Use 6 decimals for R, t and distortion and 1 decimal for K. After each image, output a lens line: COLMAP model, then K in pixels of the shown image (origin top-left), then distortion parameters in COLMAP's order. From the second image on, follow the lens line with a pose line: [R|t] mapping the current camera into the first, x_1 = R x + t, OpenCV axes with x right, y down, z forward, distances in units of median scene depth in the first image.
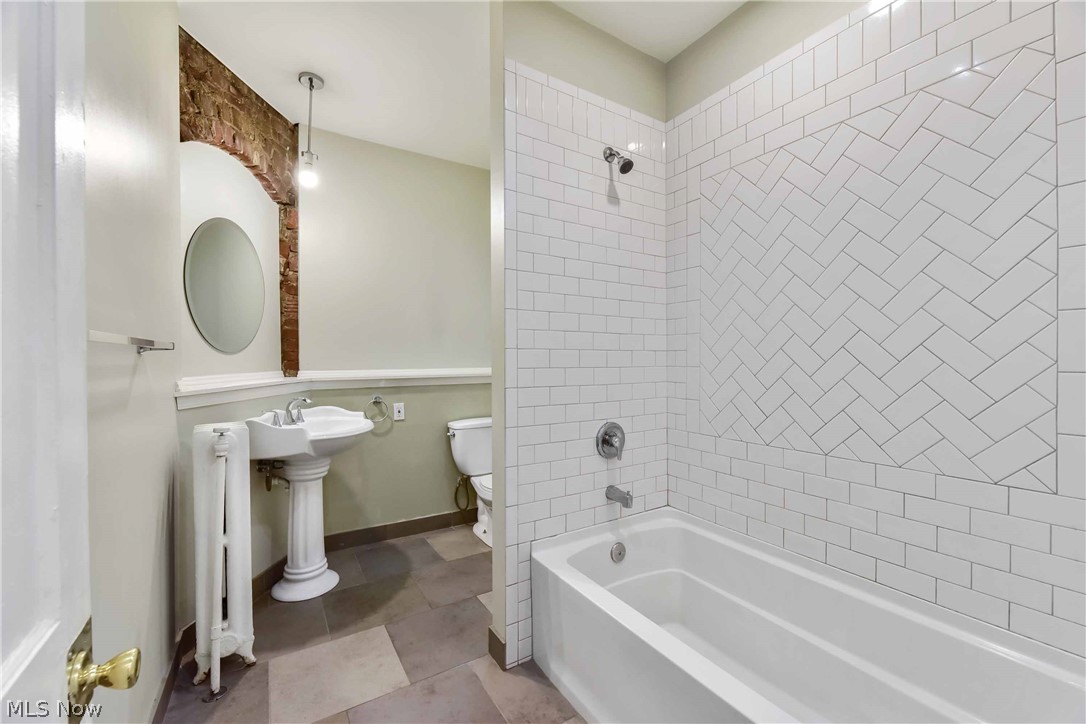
lens RADIAL K [[447.4, 0, 543.0], [0, 447.4, 362.0], [0, 0, 1]] dist [0.001160, 0.000027]
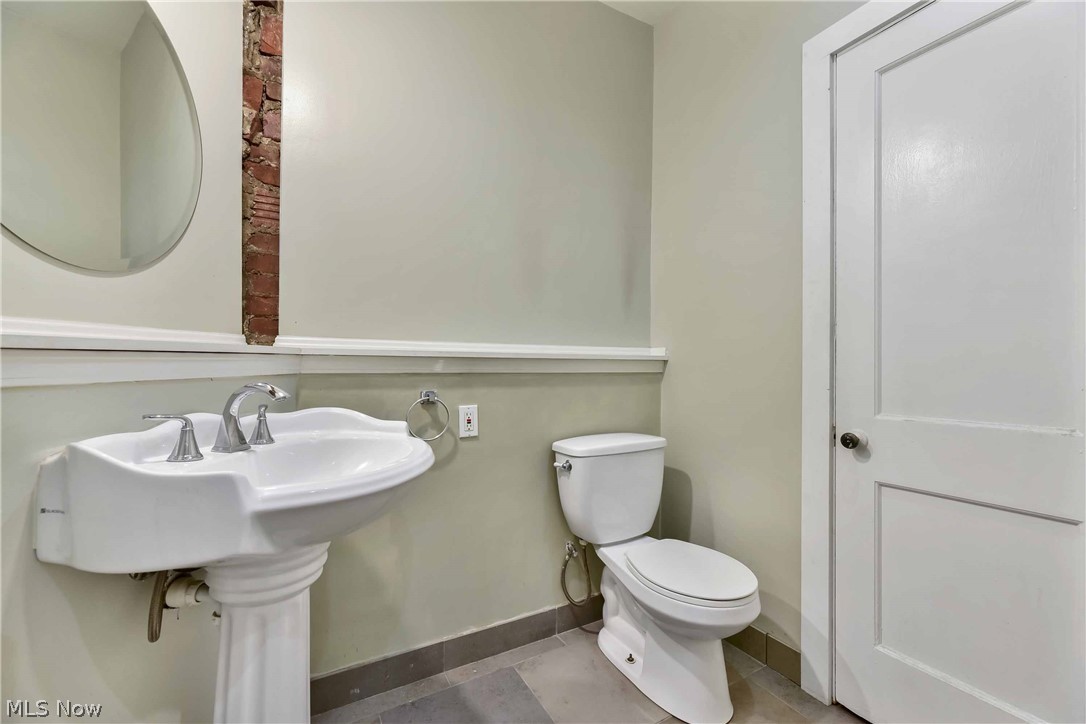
lens RADIAL K [[447.4, 0, 543.0], [0, 447.4, 362.0], [0, 0, 1]] dist [0.001160, 0.000027]
pose [[0.998894, 0.009948, -0.045961, -0.226588], [-0.010764, 0.999788, -0.017530, 0.053755], [0.045777, 0.018005, 0.998789, 0.514922]]
